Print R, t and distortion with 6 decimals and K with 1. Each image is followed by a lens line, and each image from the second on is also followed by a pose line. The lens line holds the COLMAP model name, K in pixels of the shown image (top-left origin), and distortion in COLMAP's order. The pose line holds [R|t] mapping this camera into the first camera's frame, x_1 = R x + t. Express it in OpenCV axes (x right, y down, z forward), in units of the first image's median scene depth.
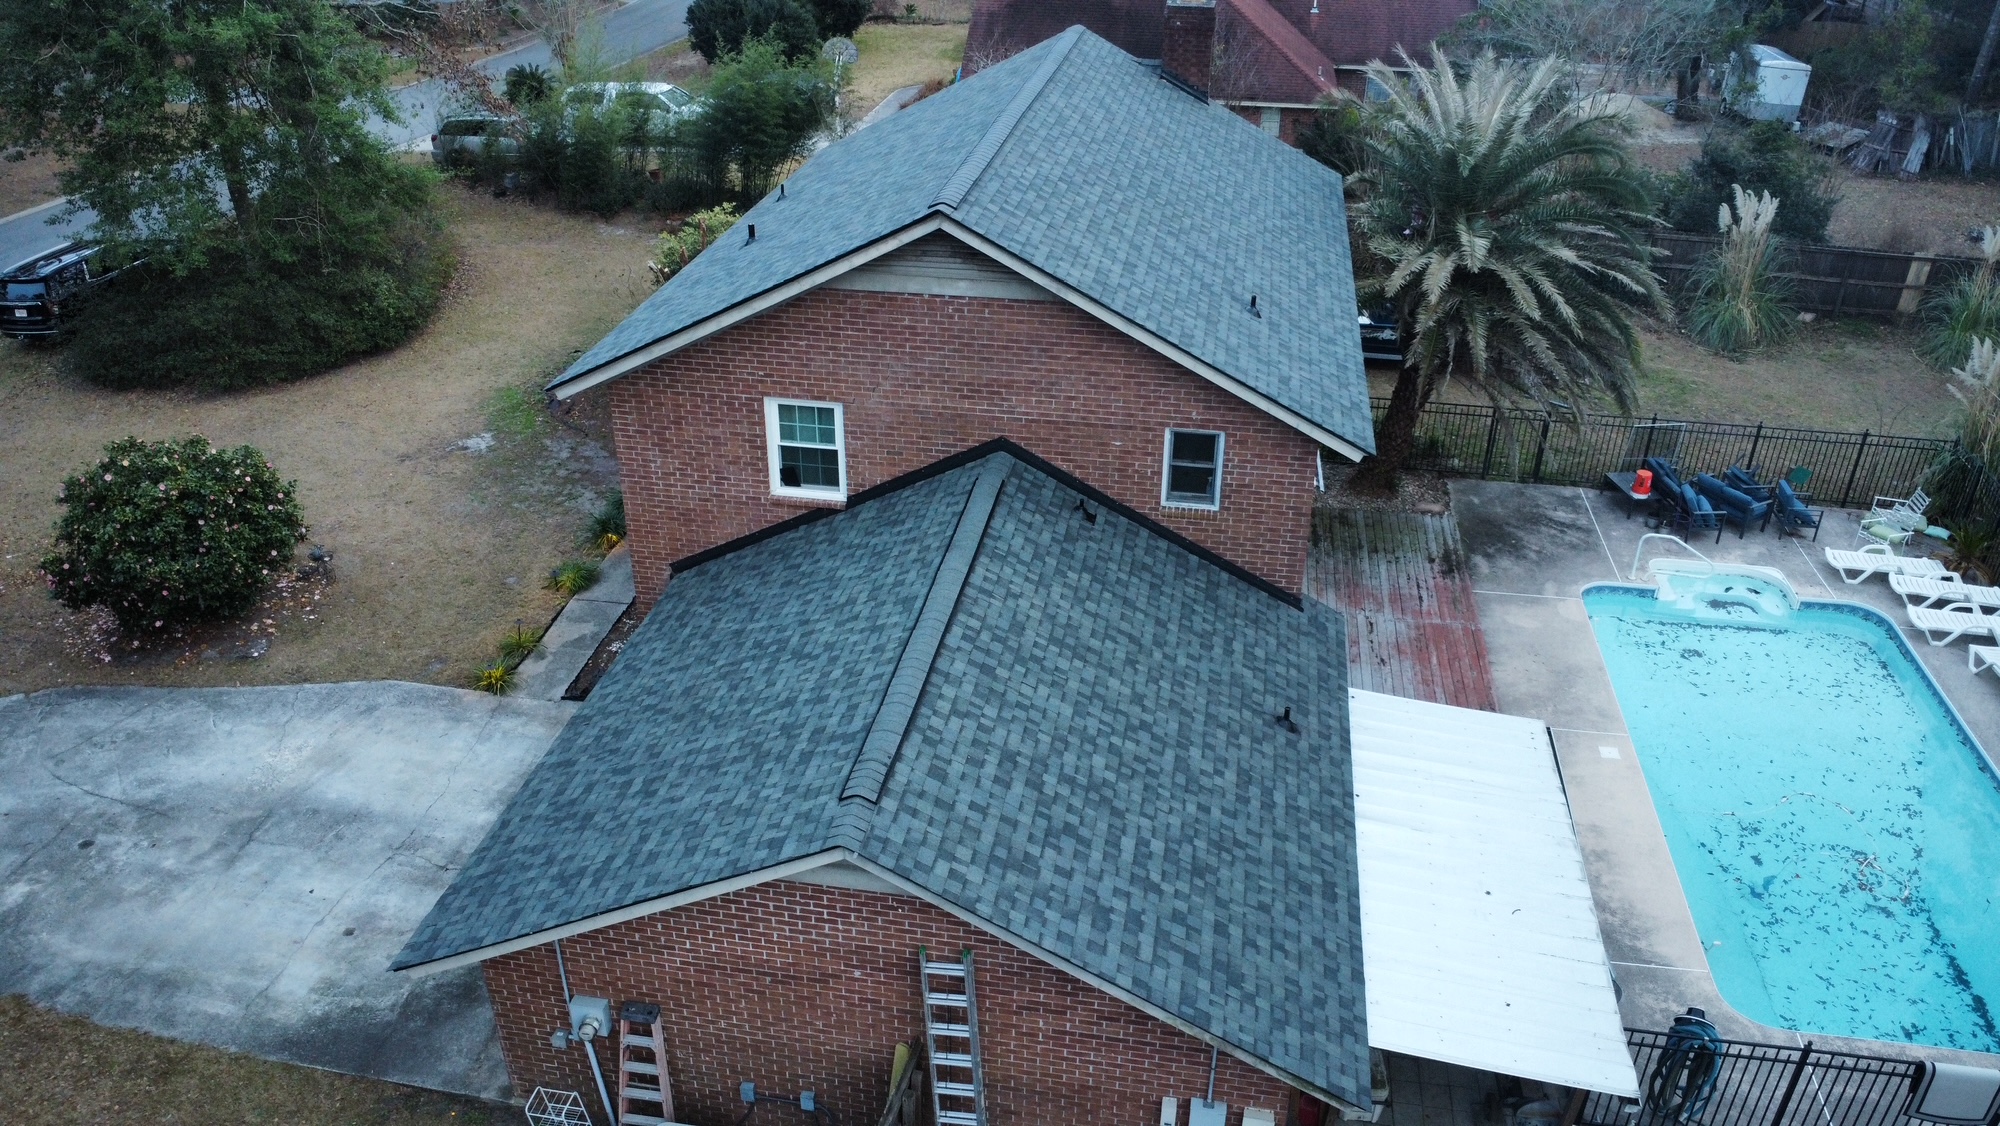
lens RADIAL K [[1448.4, 0, 1000.0], [0, 1448.4, 563.0], [0, 0, 1]] dist [-0.026985, -0.006045]
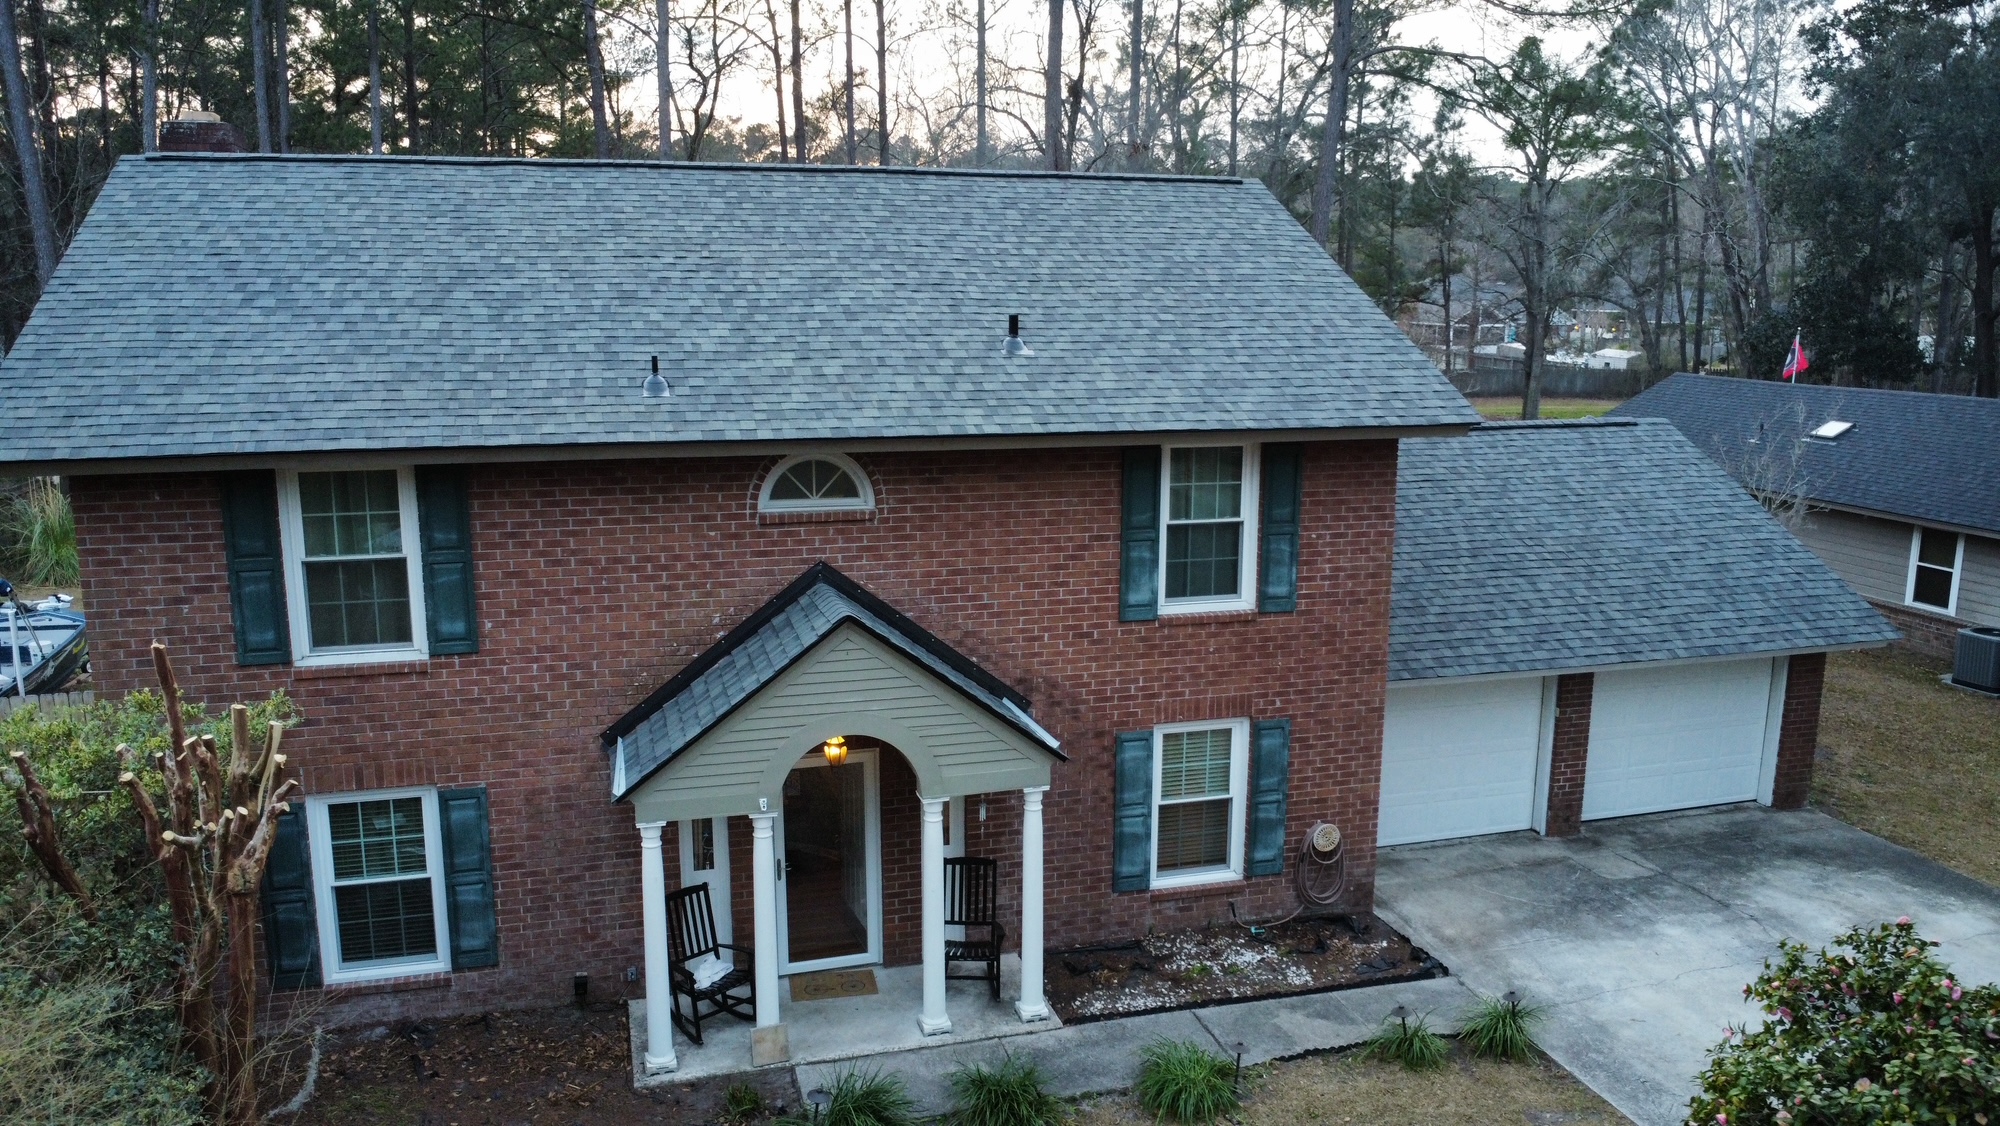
lens RADIAL K [[1448.4, 0, 1000.0], [0, 1448.4, 563.0], [0, 0, 1]] dist [-0.026985, -0.006045]
pose [[-0.435855, -0.173899, 0.883057, -0.847737], [0.438876, 0.815533, 0.377219, -0.435237], [-0.785760, 0.551965, -0.279134, 1.389281]]
